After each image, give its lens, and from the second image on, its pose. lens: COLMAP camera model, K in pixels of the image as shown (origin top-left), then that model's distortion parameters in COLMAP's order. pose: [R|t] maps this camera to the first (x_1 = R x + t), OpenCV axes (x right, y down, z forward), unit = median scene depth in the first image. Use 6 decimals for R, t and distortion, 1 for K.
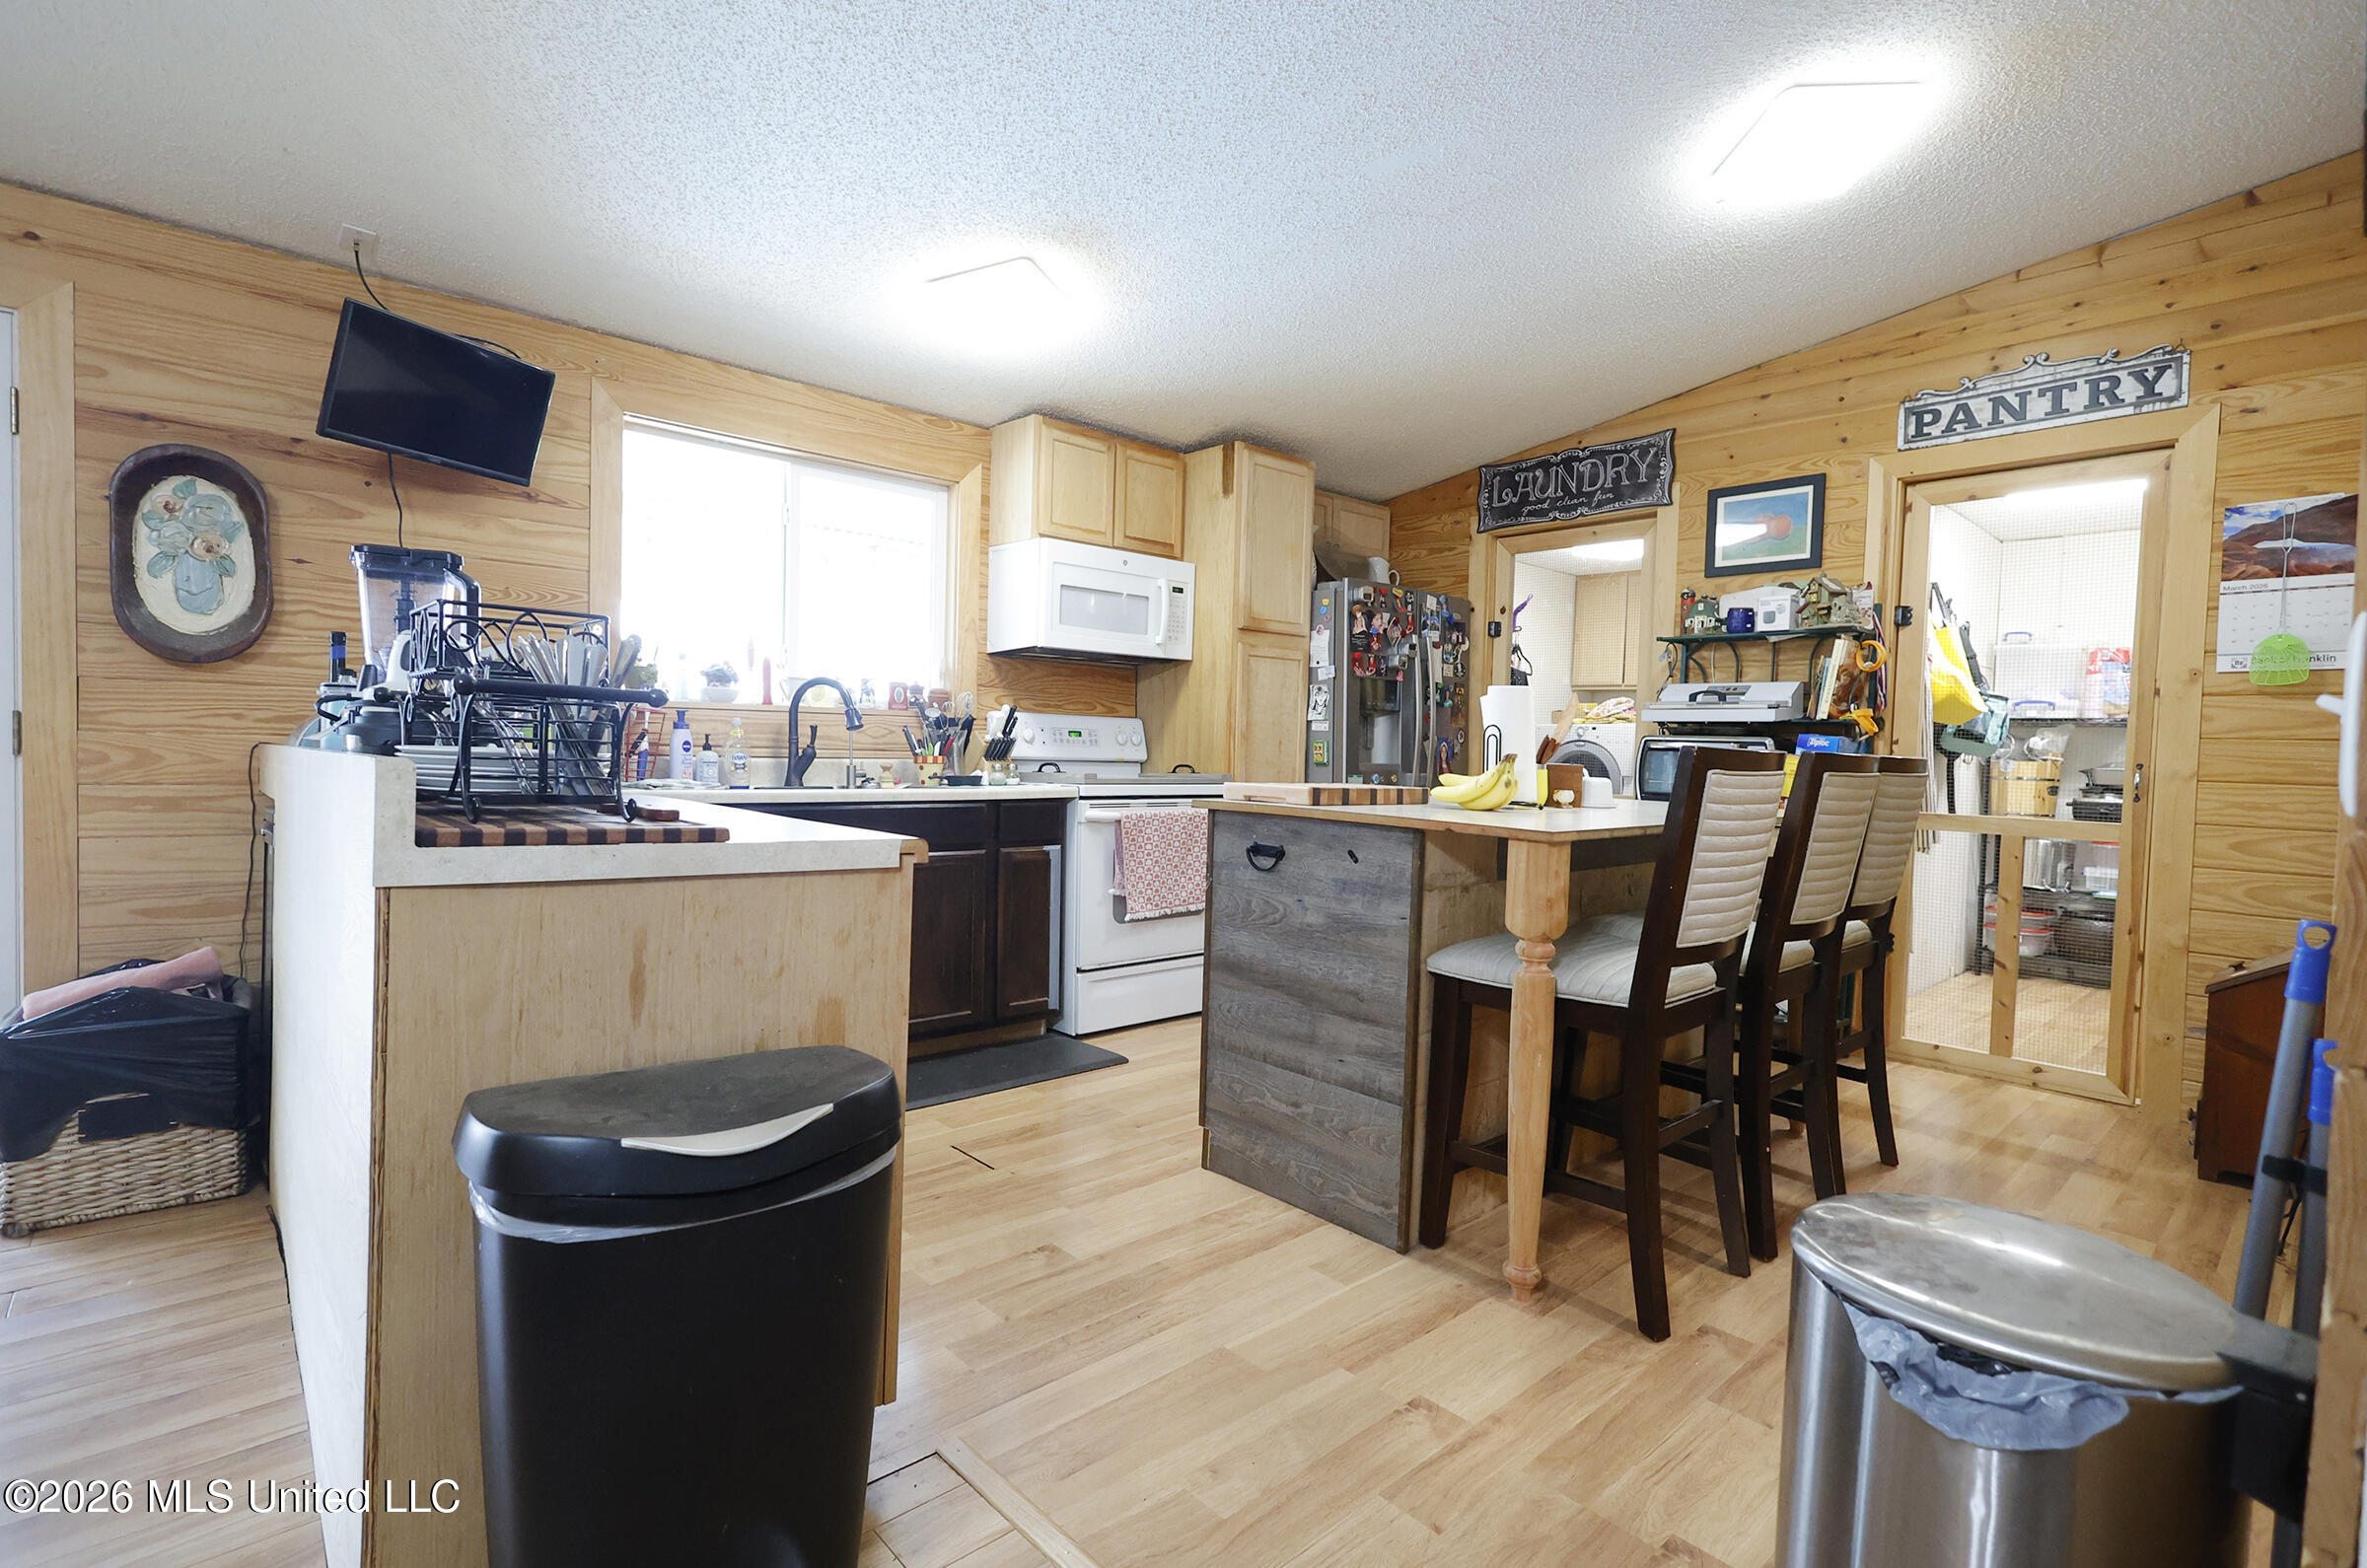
lens RADIAL K [[1134.4, 0, 1136.0], [0, 1134.4, 807.0], [0, 0, 1]] dist [0.001092, 0.000791]
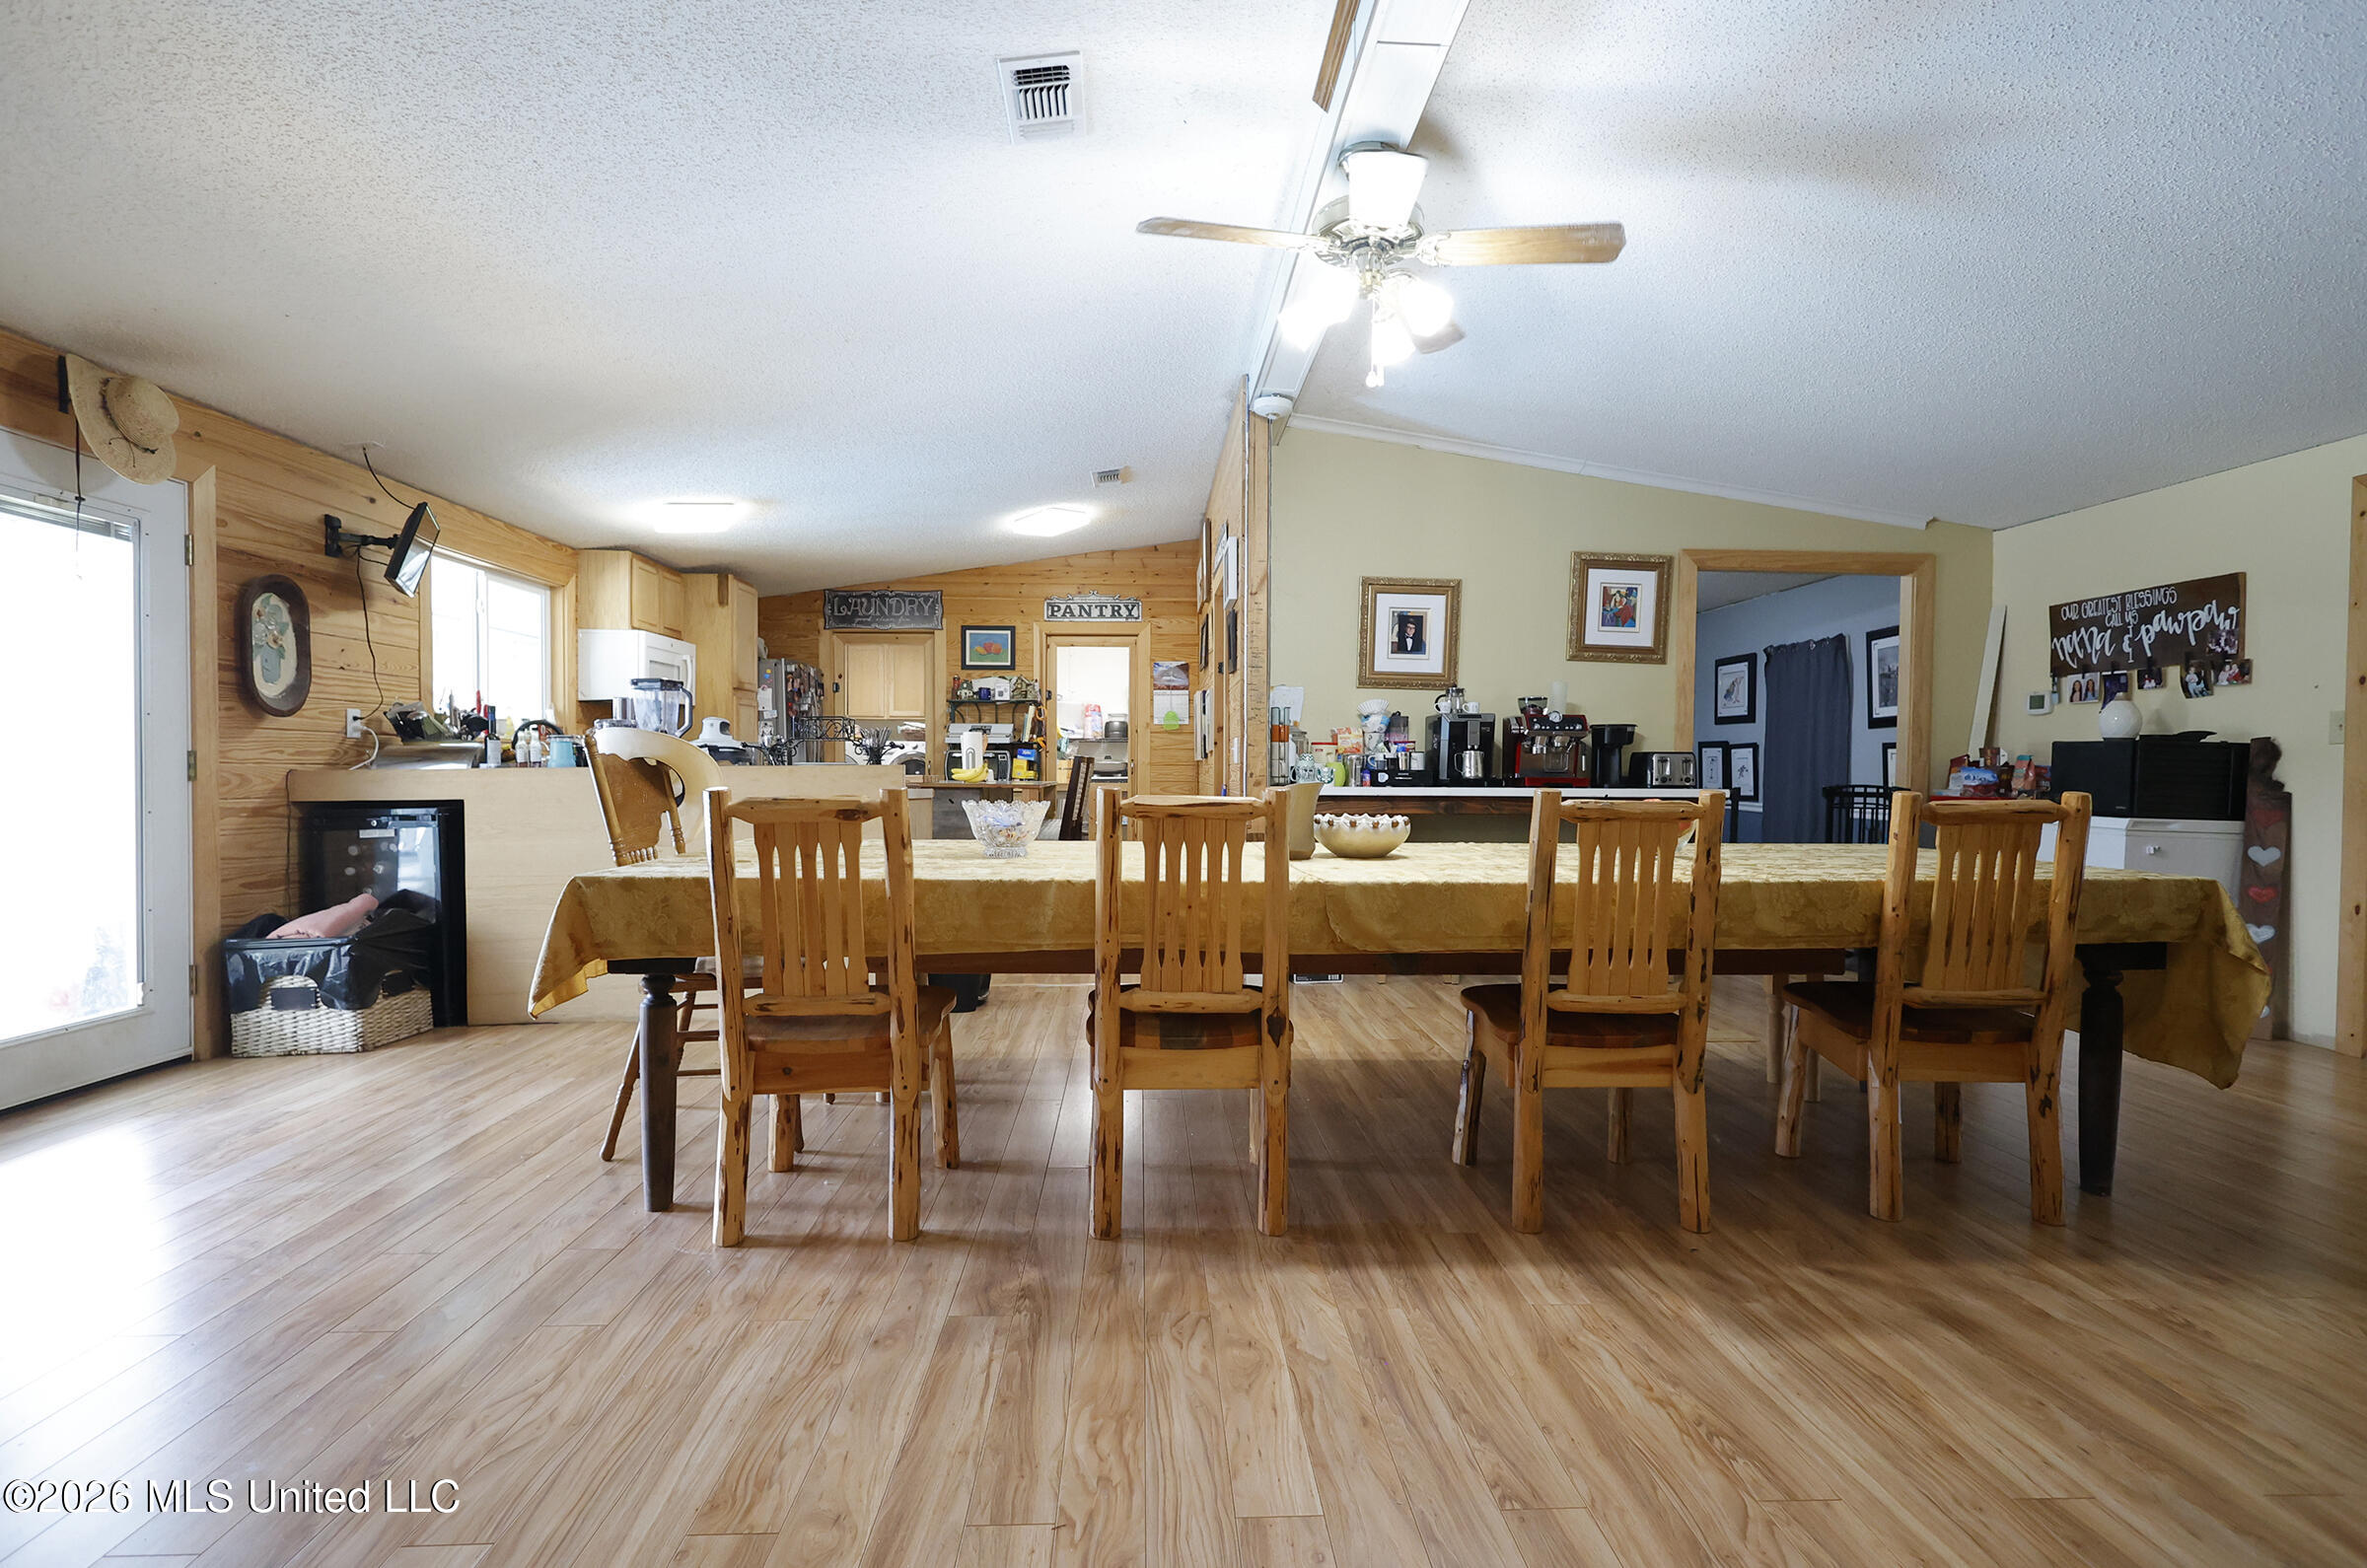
lens RADIAL K [[957.3, 0, 1191.7], [0, 957.3, 791.8], [0, 0, 1]] dist [-0.000242, 0.000042]
pose [[0.650105, -0.044384, 0.758547, -0.604327], [0.055809, 0.998385, 0.010587, 0.015966], [-0.757792, 0.035452, 0.651533, -0.444207]]
